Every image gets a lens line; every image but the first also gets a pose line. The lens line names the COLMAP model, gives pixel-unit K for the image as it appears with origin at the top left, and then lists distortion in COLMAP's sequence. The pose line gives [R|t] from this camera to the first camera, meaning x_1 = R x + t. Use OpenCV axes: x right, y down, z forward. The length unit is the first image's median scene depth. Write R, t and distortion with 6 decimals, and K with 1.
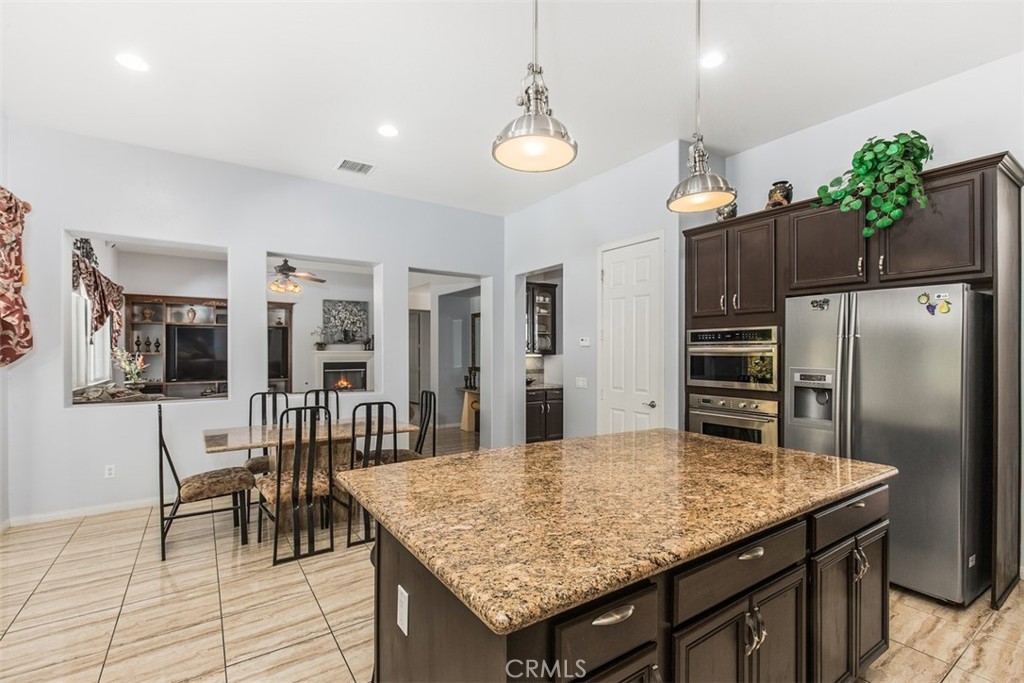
lens RADIAL K [[464.8, 0, 513.1], [0, 464.8, 347.7], [0, 0, 1]] dist [-0.001073, -0.000247]
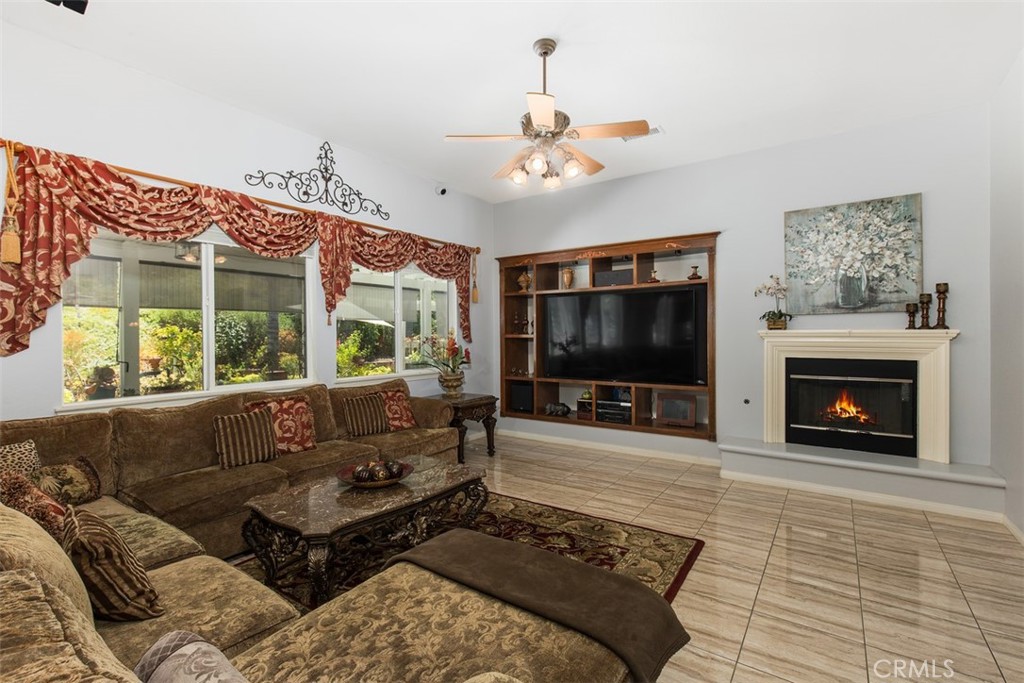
lens RADIAL K [[464.8, 0, 512.3], [0, 464.8, 336.0], [0, 0, 1]] dist [-0.001073, -0.000247]
pose [[0.358862, 0.000662, -0.933390, -0.092995], [0.008222, 0.999959, 0.003871, 0.007772], [0.933354, -0.009064, 0.358842, 0.588745]]
